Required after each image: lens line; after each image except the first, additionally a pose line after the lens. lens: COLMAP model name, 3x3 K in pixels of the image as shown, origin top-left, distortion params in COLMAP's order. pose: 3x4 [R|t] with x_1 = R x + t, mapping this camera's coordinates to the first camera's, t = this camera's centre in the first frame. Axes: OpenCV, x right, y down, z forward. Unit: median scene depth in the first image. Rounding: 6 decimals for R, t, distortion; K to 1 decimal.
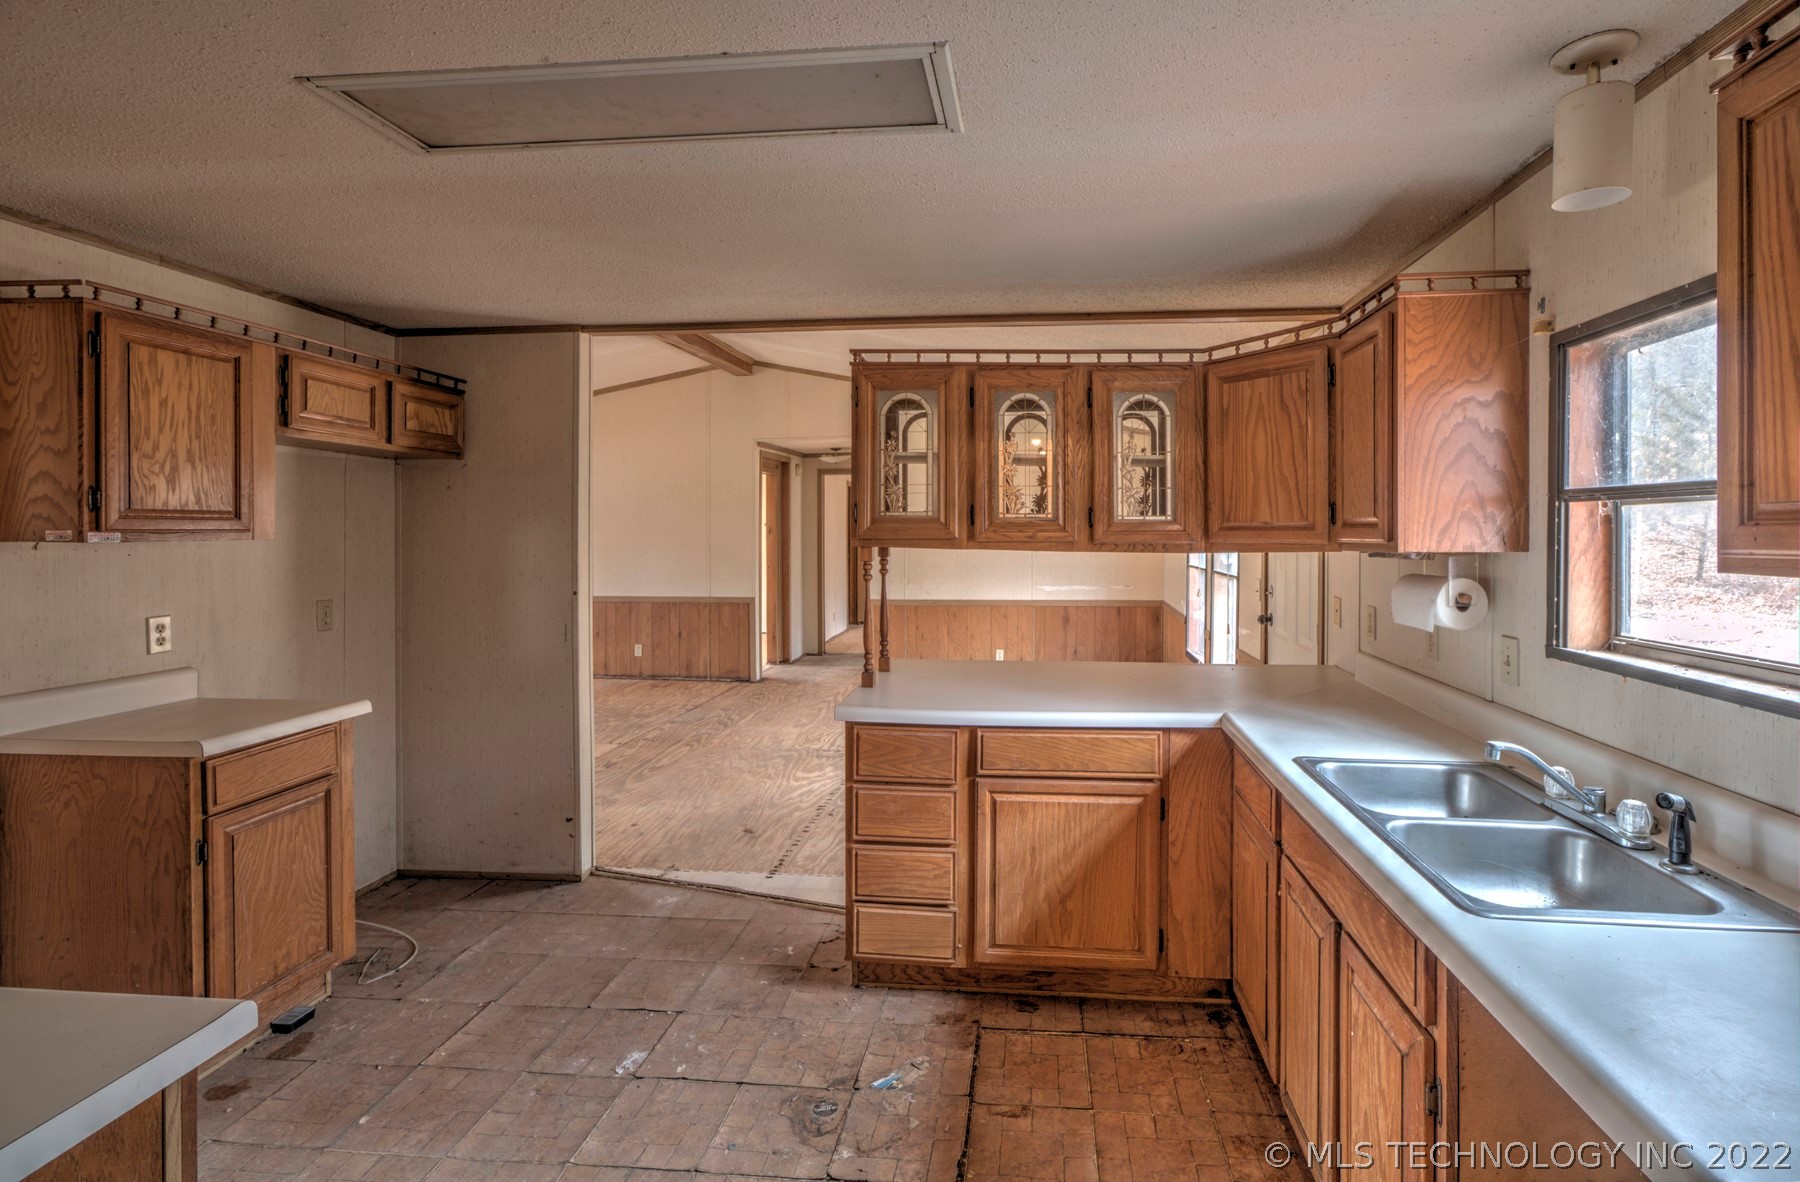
lens RADIAL K [[829.8, 0, 894.8], [0, 829.8, 521.4], [0, 0, 1]] dist [-0.010263, 0.004281]
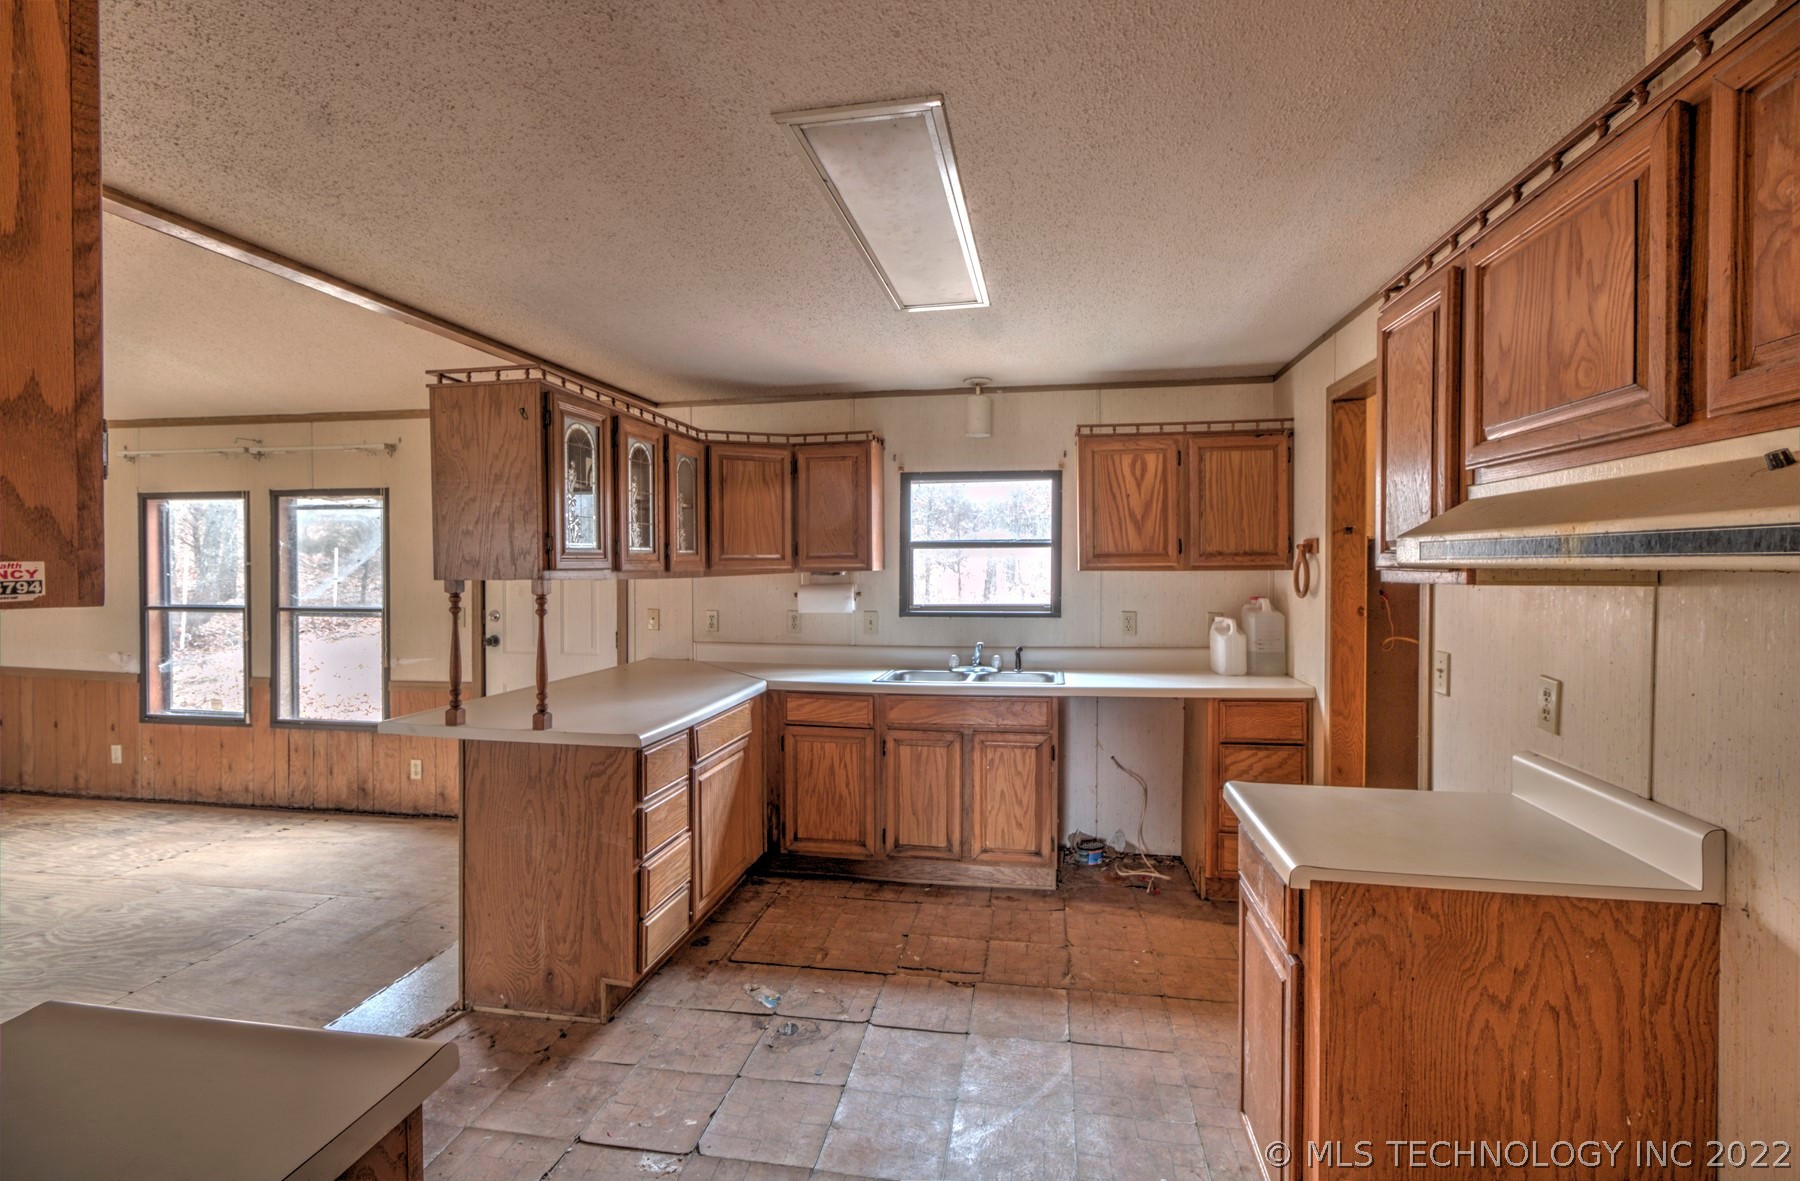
lens RADIAL K [[829.8, 0, 916.1], [0, 829.8, 561.1], [0, 0, 1]] dist [-0.010263, 0.004281]
pose [[0.067508, -0.012943, 0.997635, -1.144407], [-0.006270, 0.999891, 0.013397, -0.011438], [-0.997699, -0.007160, 0.067419, 0.639702]]
